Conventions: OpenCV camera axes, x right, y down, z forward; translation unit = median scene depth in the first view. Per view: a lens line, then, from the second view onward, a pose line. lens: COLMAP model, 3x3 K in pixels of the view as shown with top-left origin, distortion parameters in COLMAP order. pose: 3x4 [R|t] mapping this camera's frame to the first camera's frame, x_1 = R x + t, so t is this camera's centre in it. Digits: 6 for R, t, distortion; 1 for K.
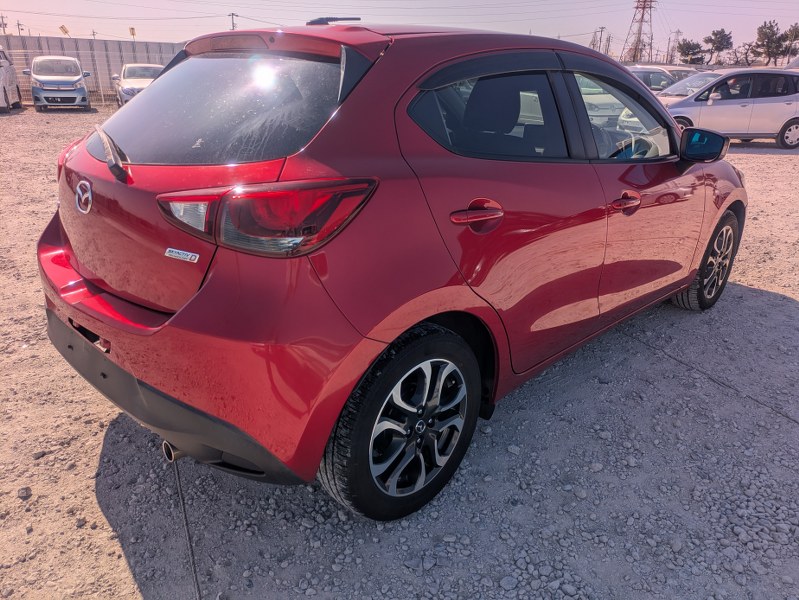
lens RADIAL K [[609.6, 0, 399.5], [0, 609.6, 300.0], [0, 0, 1]] dist [0.009397, 0.000733]
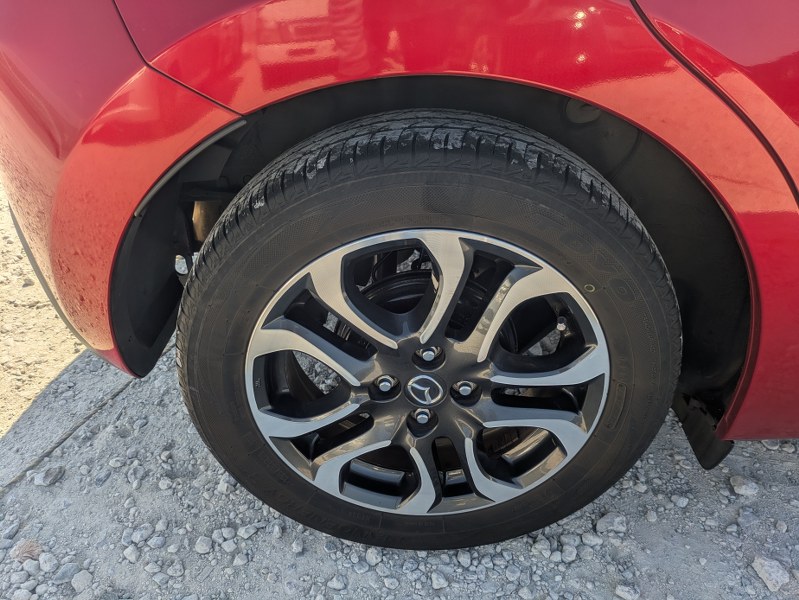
lens RADIAL K [[609.6, 0, 399.5], [0, 609.6, 300.0], [0, 0, 1]] dist [0.009397, 0.000733]
pose [[0.676935, 0.378048, -0.631537, 0.261706], [-0.249543, 0.925078, 0.286285, 0.043092], [0.692450, -0.036201, 0.720557, 0.720023]]
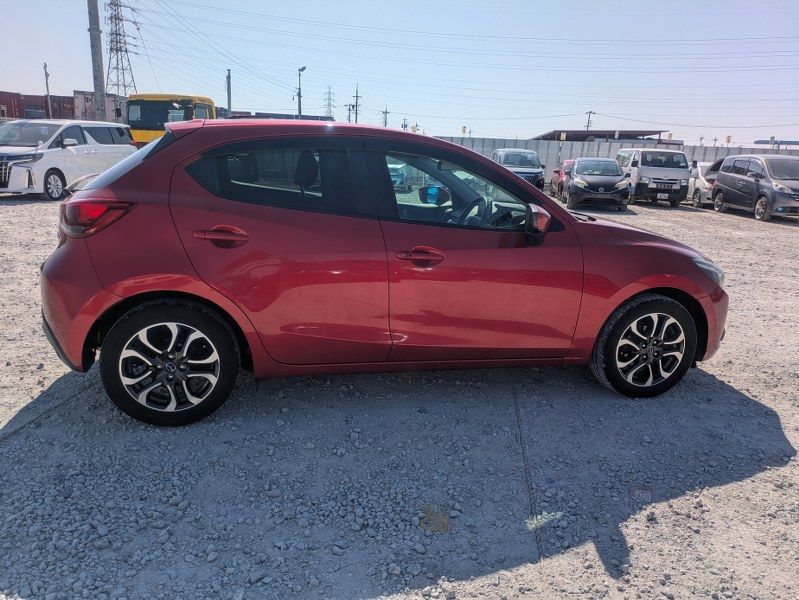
lens RADIAL K [[609.6, 0, 399.5], [0, 609.6, 300.0], [0, 0, 1]] dist [0.009397, 0.000733]
pose [[0.848946, 0.139019, -0.509867, 1.325882], [-0.209530, 0.974253, -0.083237, 0.051684], [0.485168, 0.177497, 0.856217, -0.072284]]
